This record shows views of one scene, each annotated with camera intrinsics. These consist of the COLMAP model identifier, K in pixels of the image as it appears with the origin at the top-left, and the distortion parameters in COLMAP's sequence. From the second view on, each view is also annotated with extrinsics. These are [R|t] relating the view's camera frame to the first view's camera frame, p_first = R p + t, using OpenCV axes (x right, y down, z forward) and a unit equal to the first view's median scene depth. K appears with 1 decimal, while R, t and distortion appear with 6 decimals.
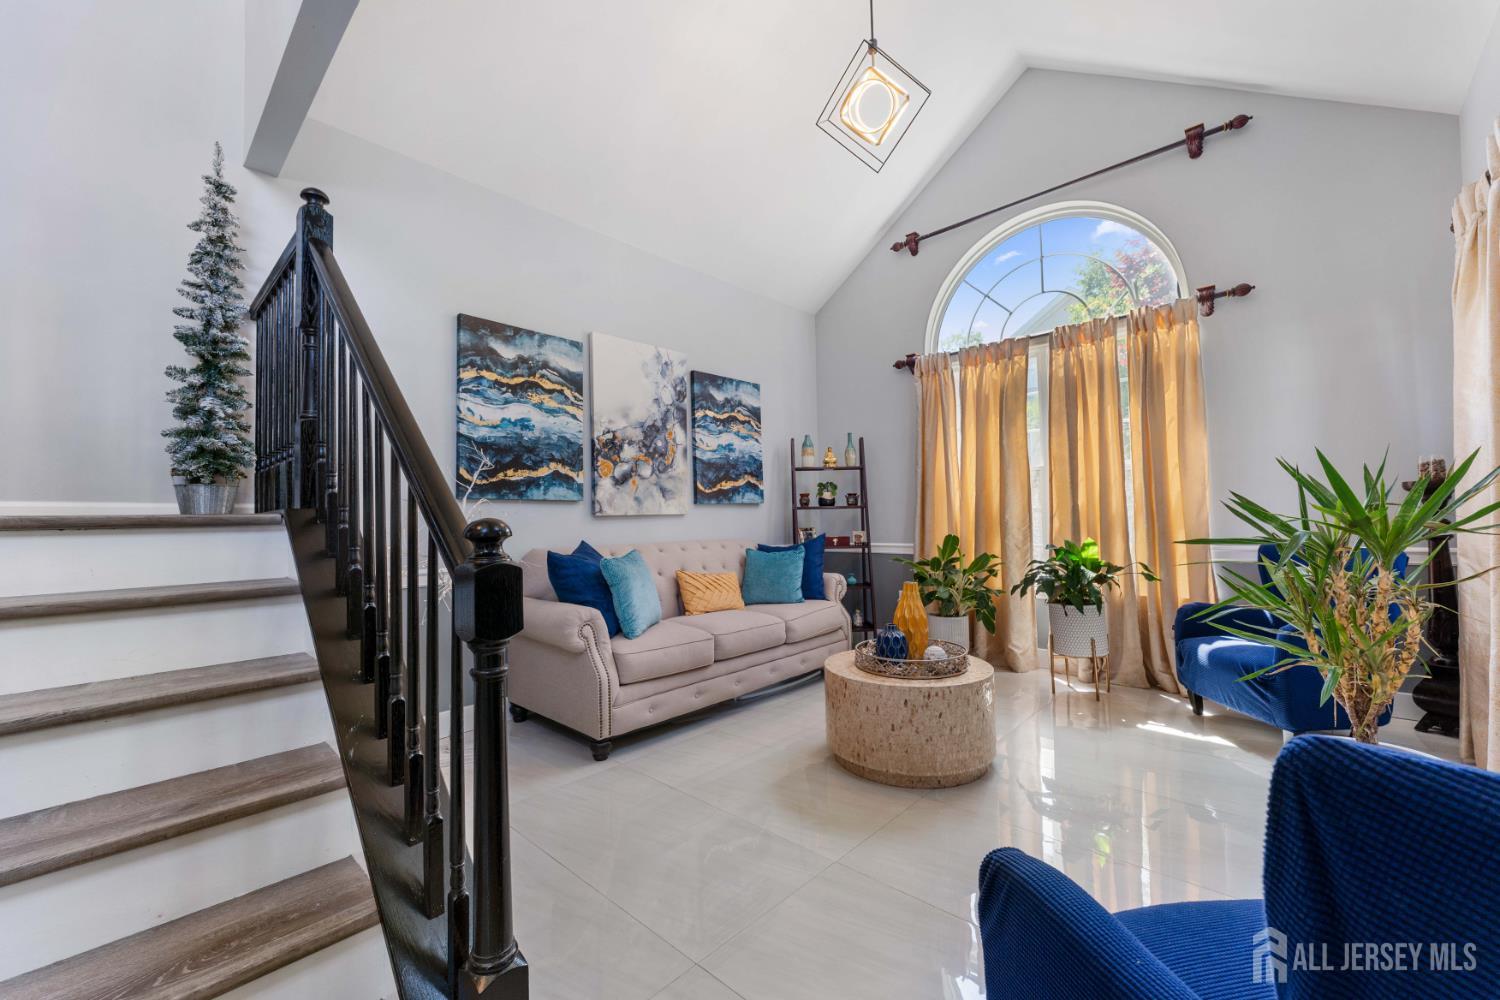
lens RADIAL K [[598.3, 0, 750.0], [0, 598.3, 500.0], [0, 0, 1]] dist [0.001203, 0.000189]
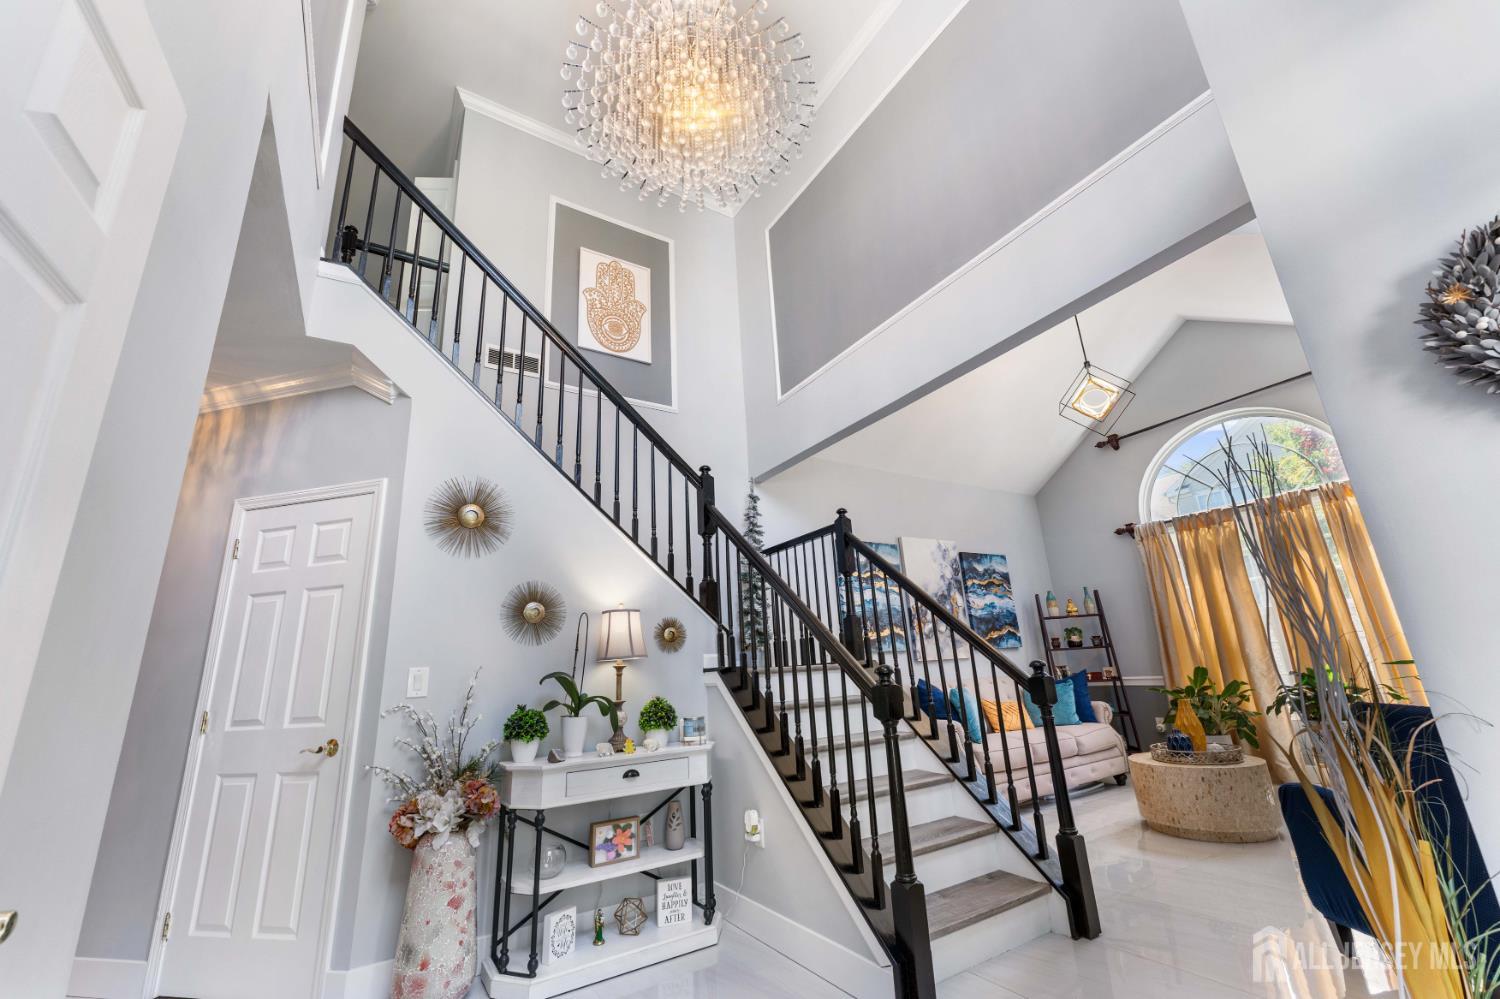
lens RADIAL K [[598.3, 0, 750.0], [0, 598.3, 499.5], [0, 0, 1]] dist [0.001203, 0.000189]
pose [[0.964553, -0.102492, -0.243171, -0.218525], [0.041814, 0.969213, -0.242647, -0.015915], [0.260554, 0.223878, 0.939143, -0.477920]]
